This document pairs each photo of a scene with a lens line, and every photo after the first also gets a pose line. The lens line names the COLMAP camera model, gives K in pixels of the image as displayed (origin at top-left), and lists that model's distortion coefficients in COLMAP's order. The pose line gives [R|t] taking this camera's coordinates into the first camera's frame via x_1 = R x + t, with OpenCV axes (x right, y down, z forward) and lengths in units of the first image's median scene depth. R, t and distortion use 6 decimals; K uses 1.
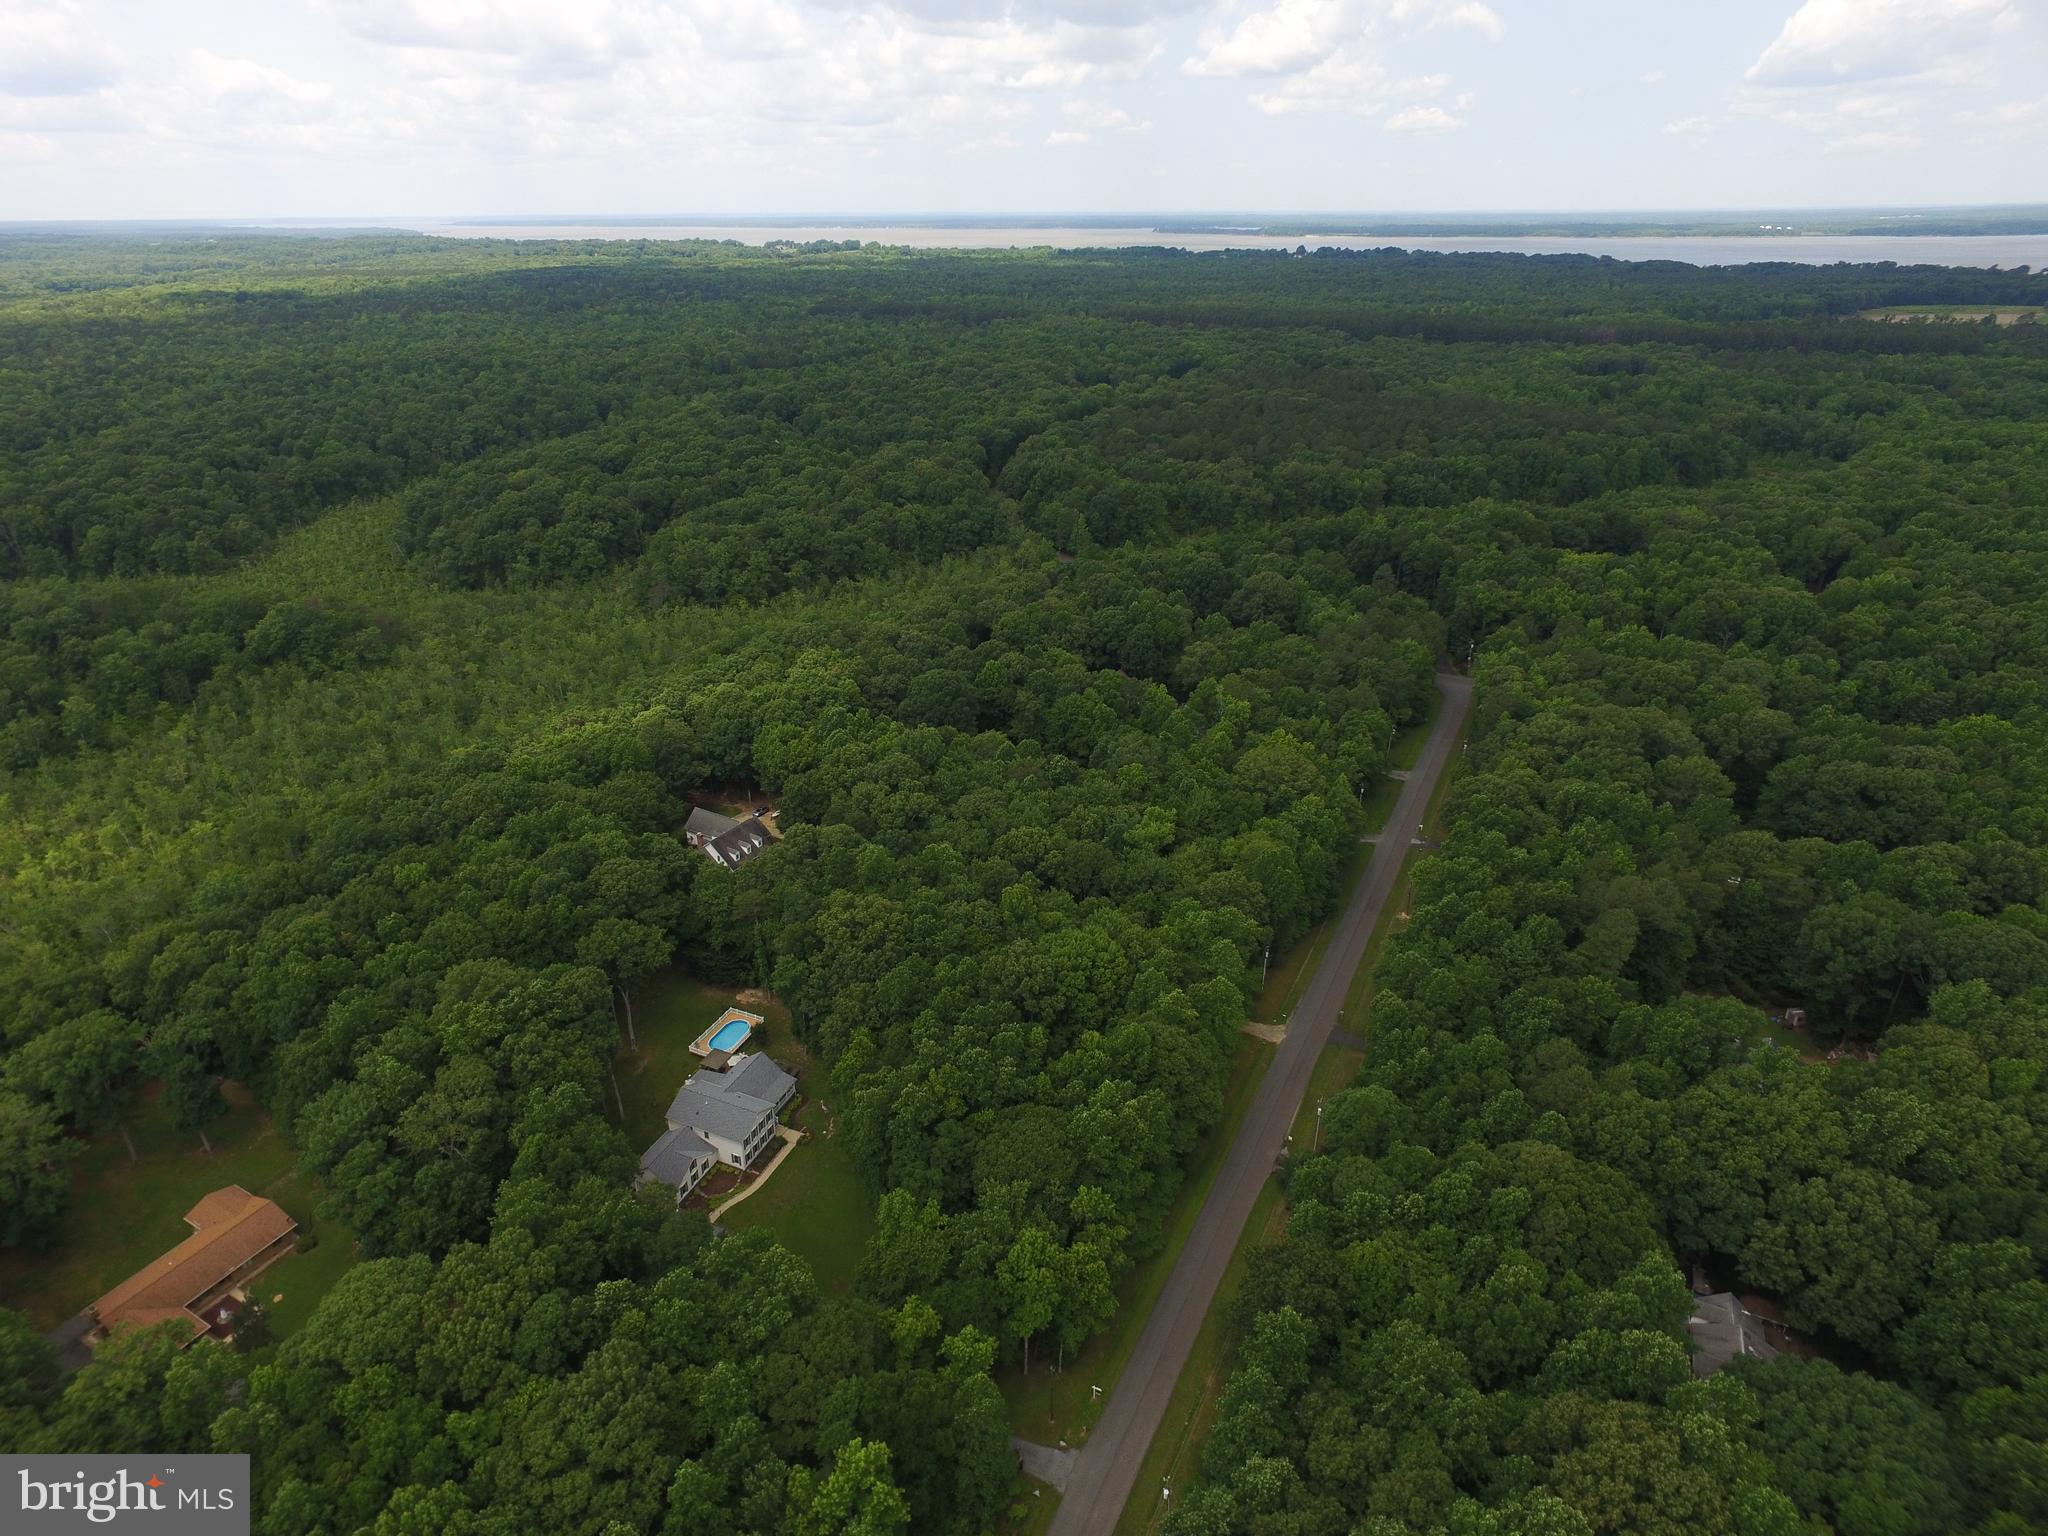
lens RADIAL K [[1180.5, 0, 977.5], [0, 1180.5, 775.9], [0, 0, 1]] dist [-0.014428, -0.001756]
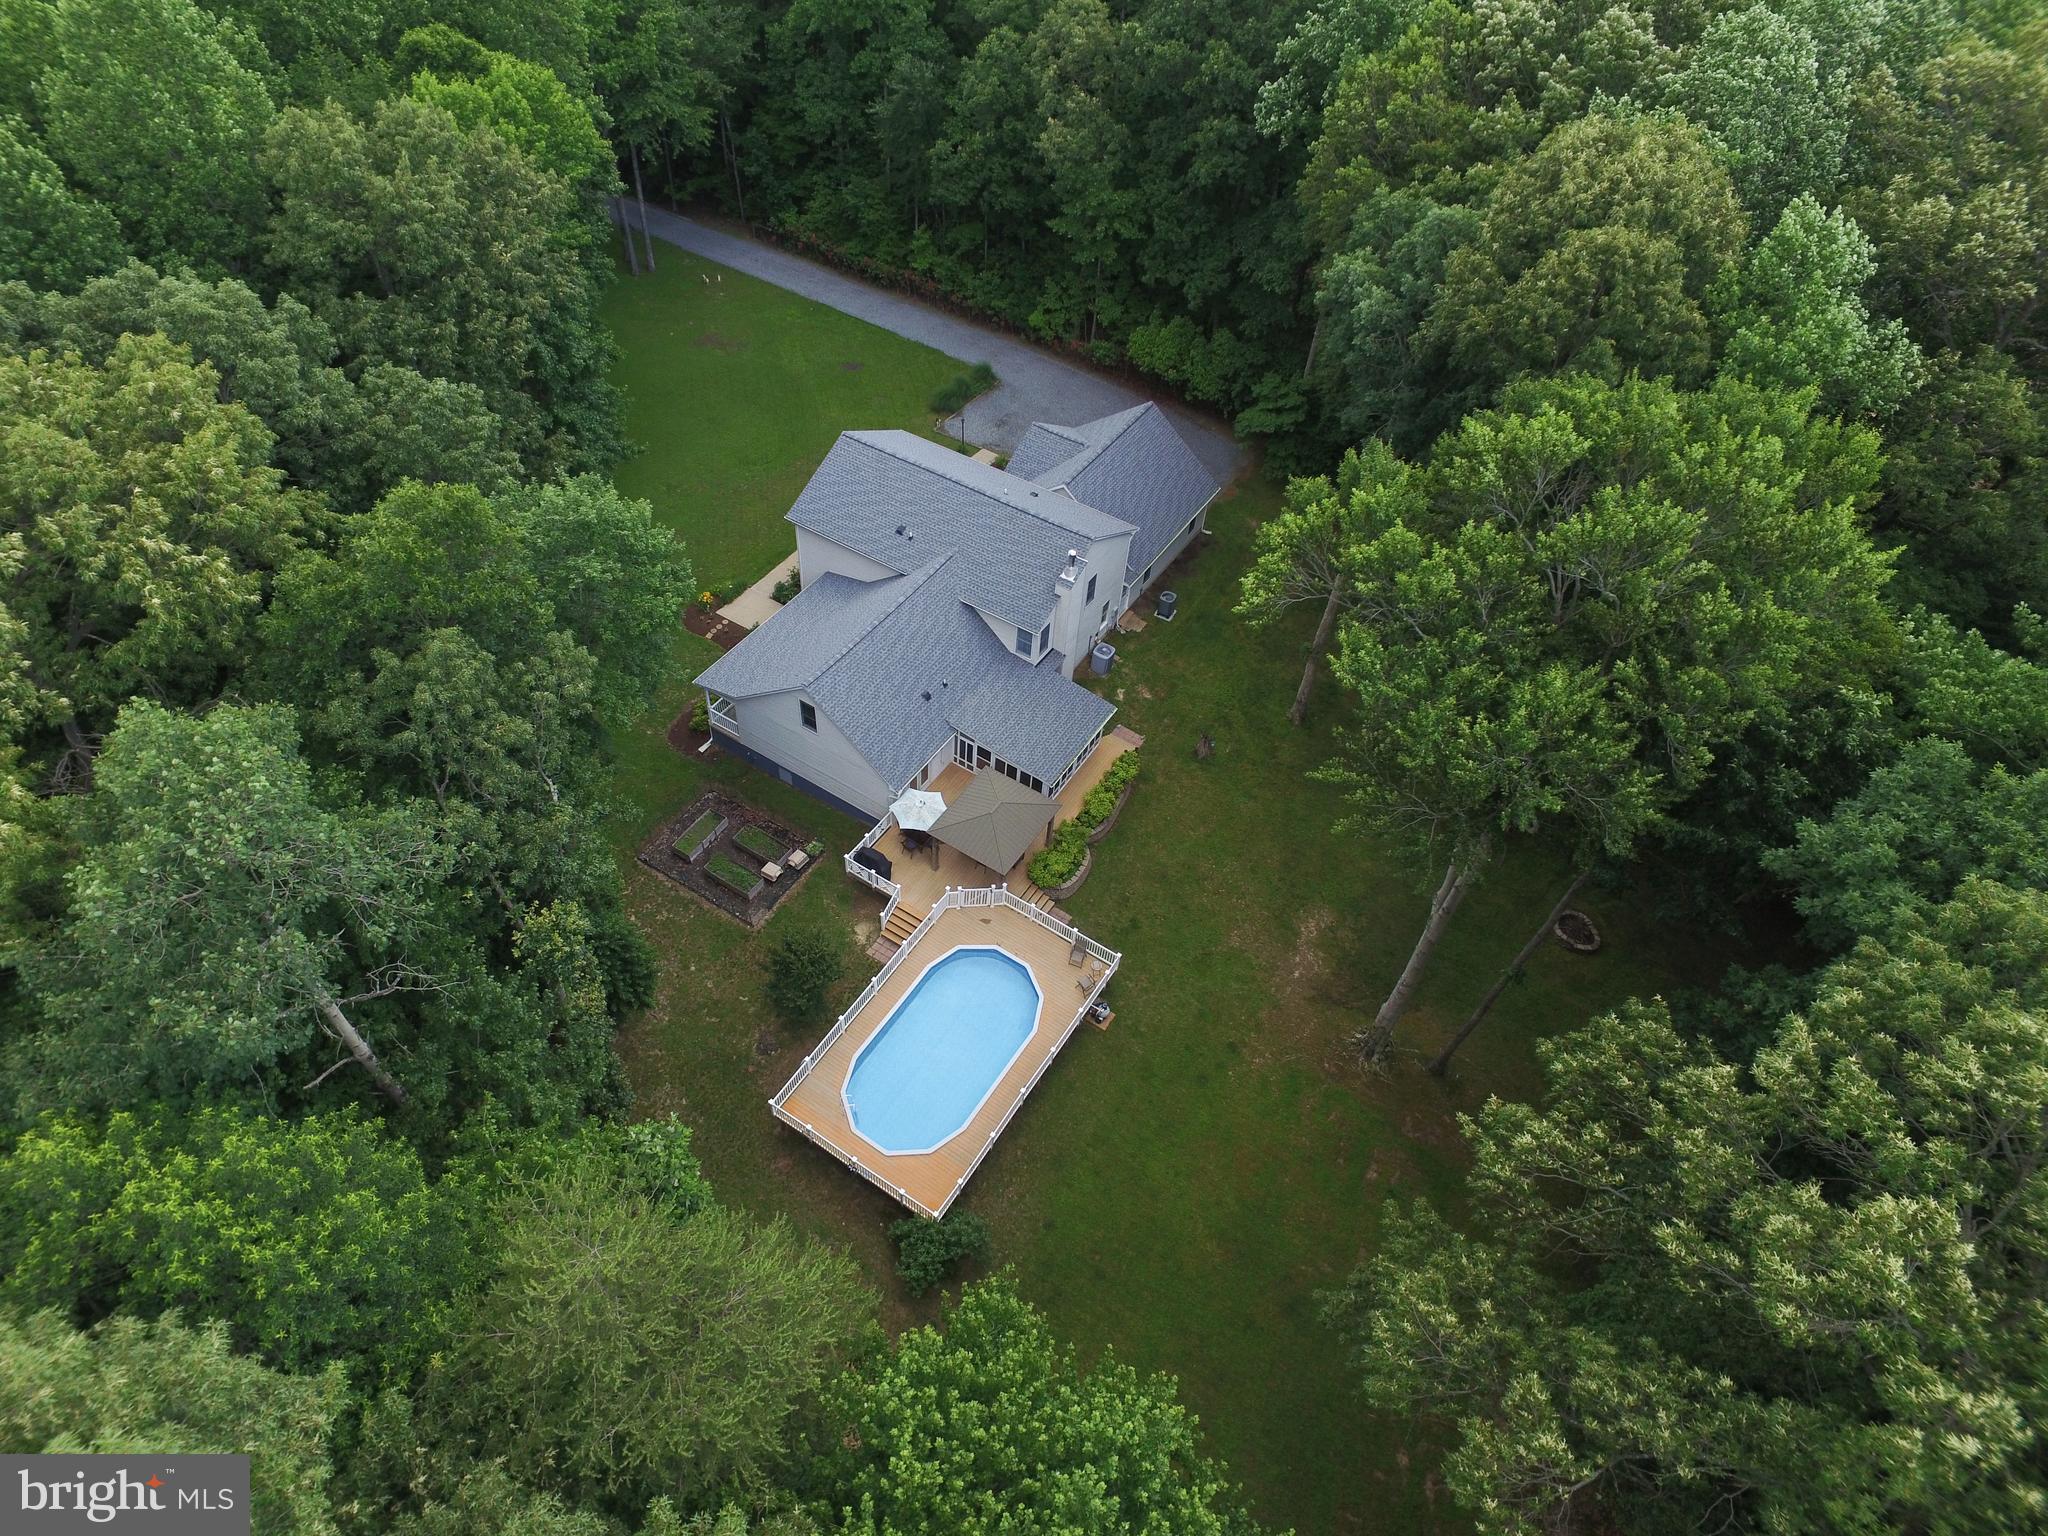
lens RADIAL K [[1180.5, 0, 977.5], [0, 1180.5, 775.9], [0, 0, 1]] dist [-0.014428, -0.001756]
pose [[-0.986134, -0.146374, 0.078192, -0.242927], [0.035601, 0.273609, 0.961182, 0.005620], [-0.162086, 0.950638, -0.264604, 1.086220]]
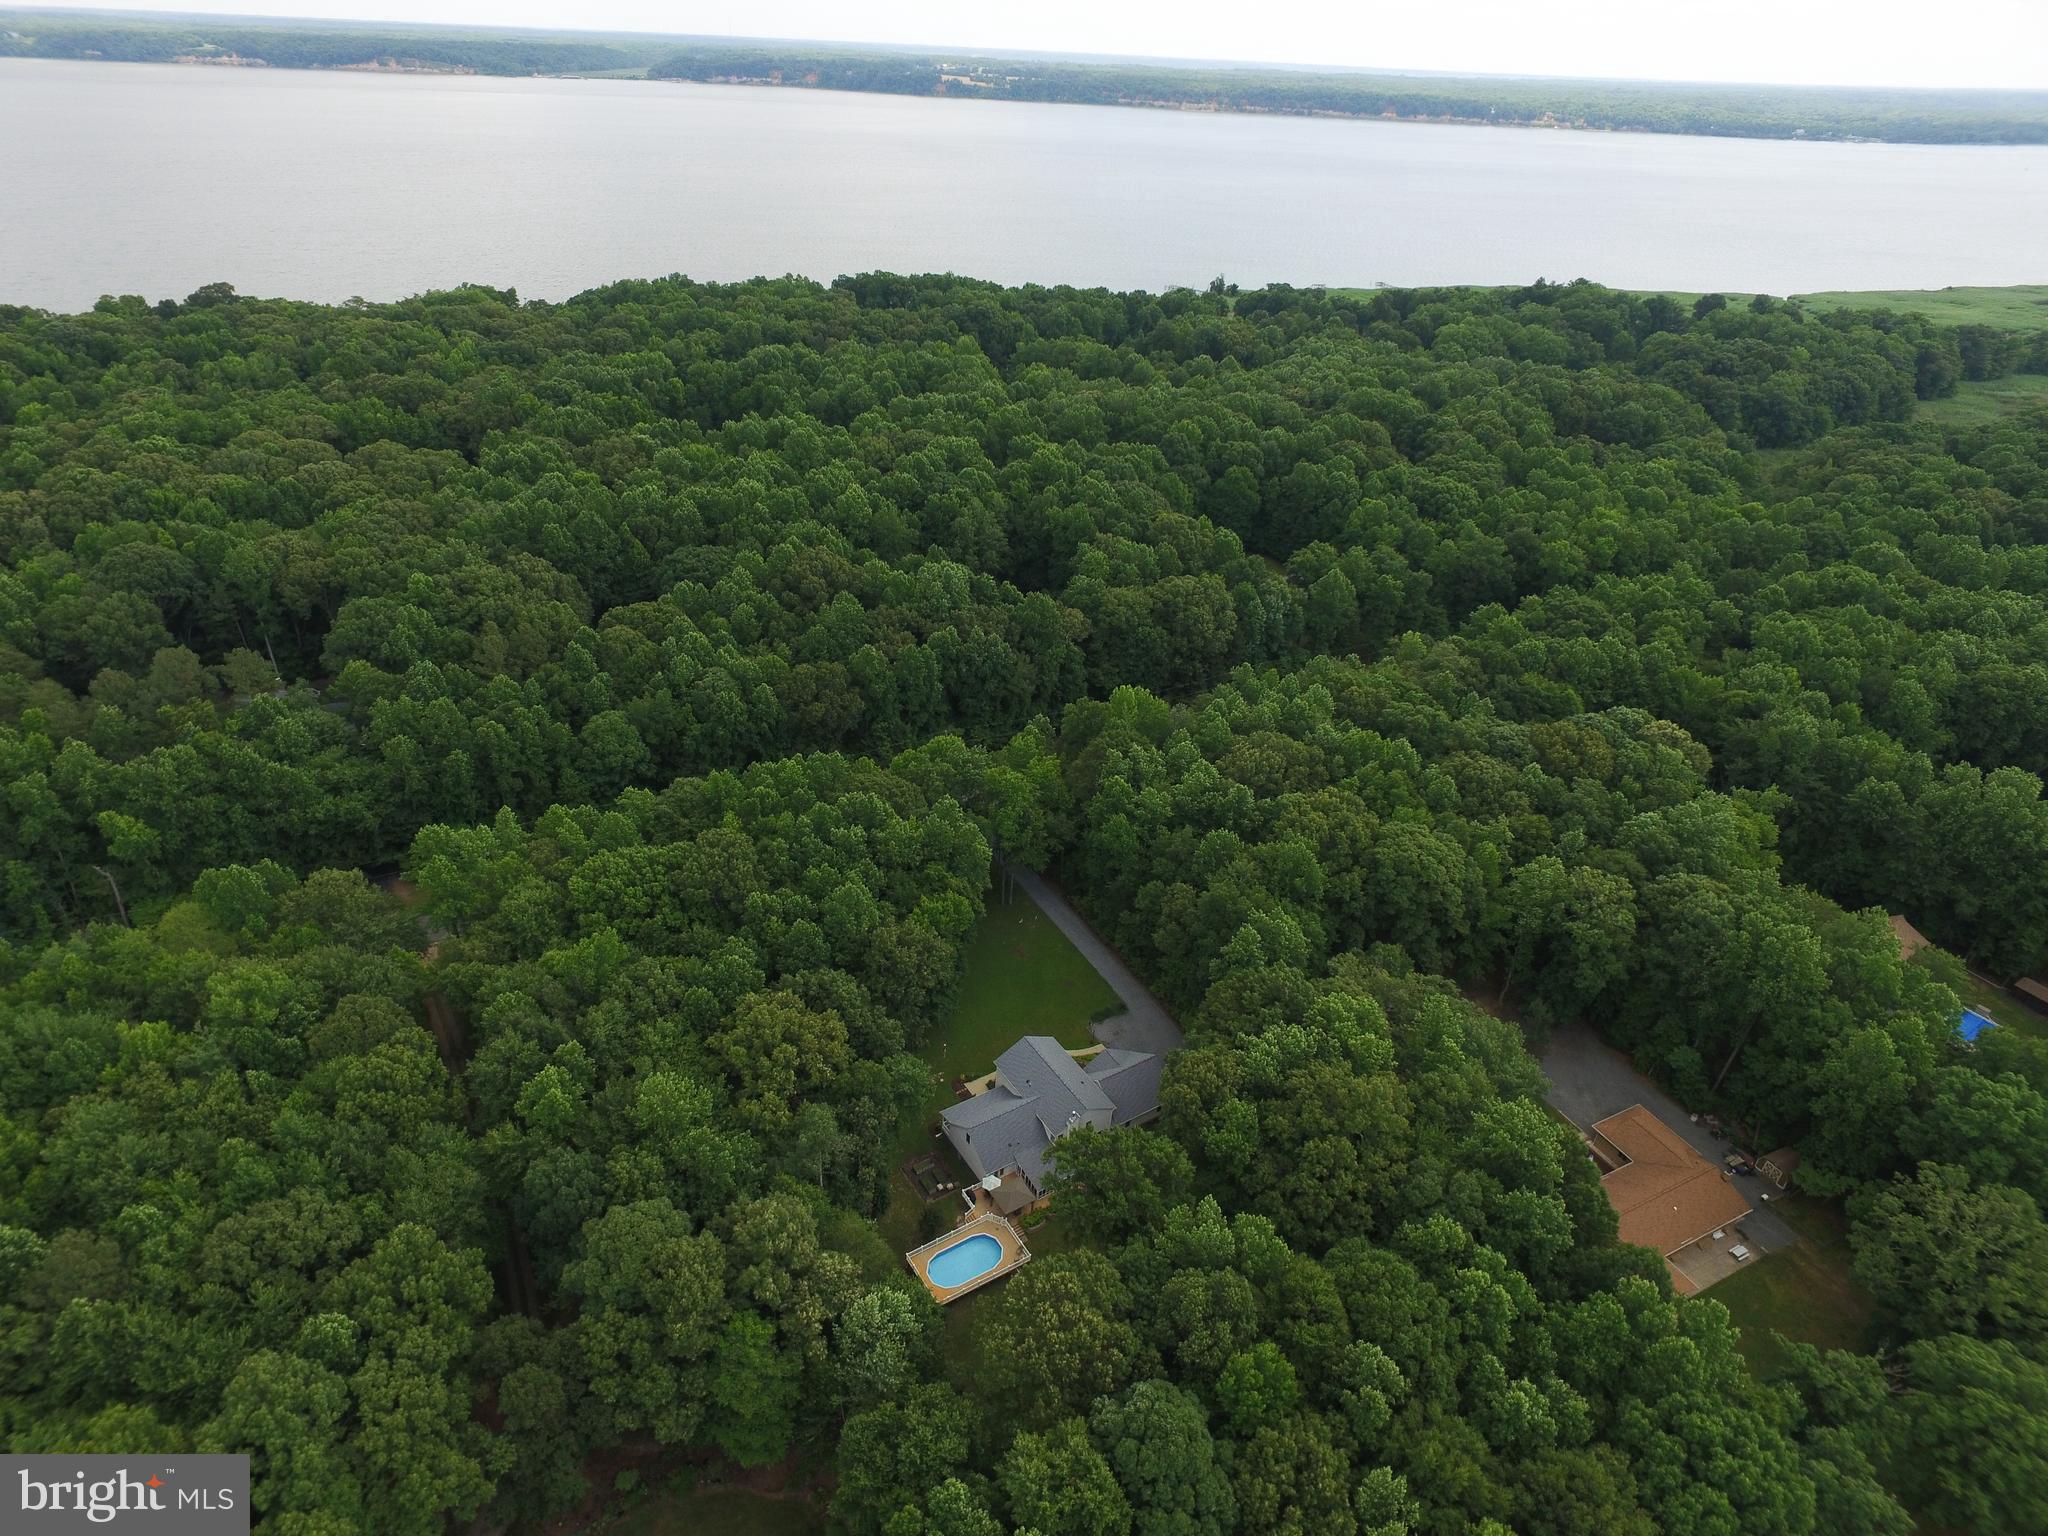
lens RADIAL K [[1180.5, 0, 977.5], [0, 1180.5, 775.9], [0, 0, 1]] dist [-0.014428, -0.001756]
pose [[-0.823644, -0.332796, 0.459192, -0.456244], [0.201783, 0.584742, 0.785723, -0.473759], [-0.529994, 0.739813, -0.414467, 1.148799]]
